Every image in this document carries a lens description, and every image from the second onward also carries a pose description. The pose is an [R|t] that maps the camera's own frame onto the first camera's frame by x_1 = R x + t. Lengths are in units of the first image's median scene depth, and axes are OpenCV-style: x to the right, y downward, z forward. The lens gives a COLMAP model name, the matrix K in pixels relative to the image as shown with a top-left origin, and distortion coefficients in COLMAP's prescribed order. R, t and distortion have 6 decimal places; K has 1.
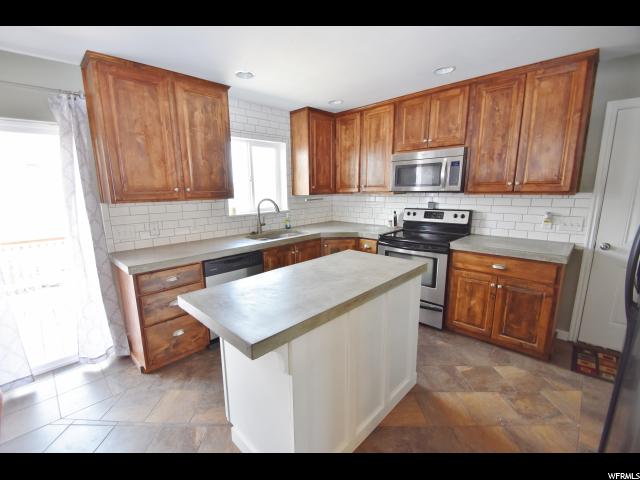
lens RADIAL K [[282.6, 0, 306.0], [0, 282.6, 241.5], [0, 0, 1]] dist [0.023199, -0.019460]
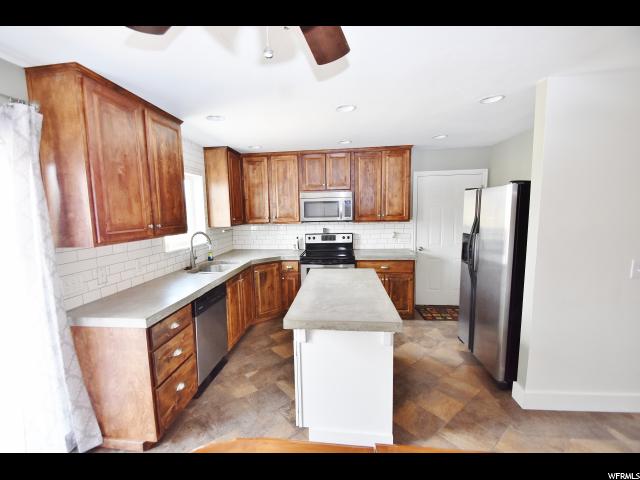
lens RADIAL K [[282.6, 0, 306.0], [0, 282.6, 241.5], [0, 0, 1]] dist [0.023199, -0.019460]
pose [[0.782645, -0.068305, 0.618709, -0.535920], [0.125784, 0.990811, -0.049728, -0.025725], [-0.609627, 0.116743, 0.784045, 0.008927]]
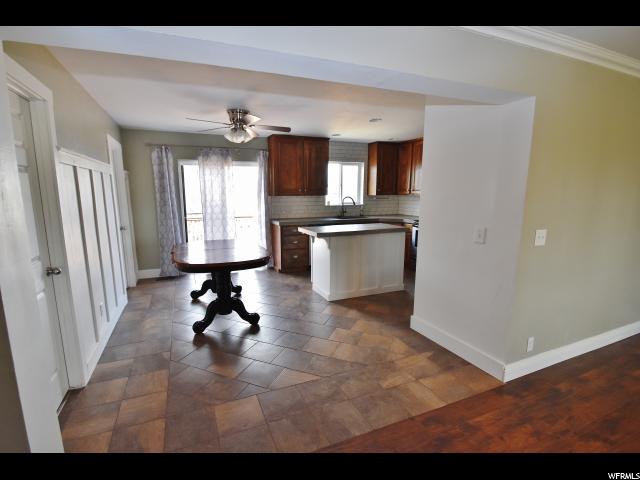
lens RADIAL K [[312.1, 0, 309.7], [0, 312.1, 241.2], [0, 0, 1]] dist [-0.000096, -0.000011]
pose [[0.928747, 0.077690, -0.362482, 0.402035], [-0.085421, 0.996331, -0.005323, 0.167596], [0.360738, 0.035908, 0.931976, -0.942149]]
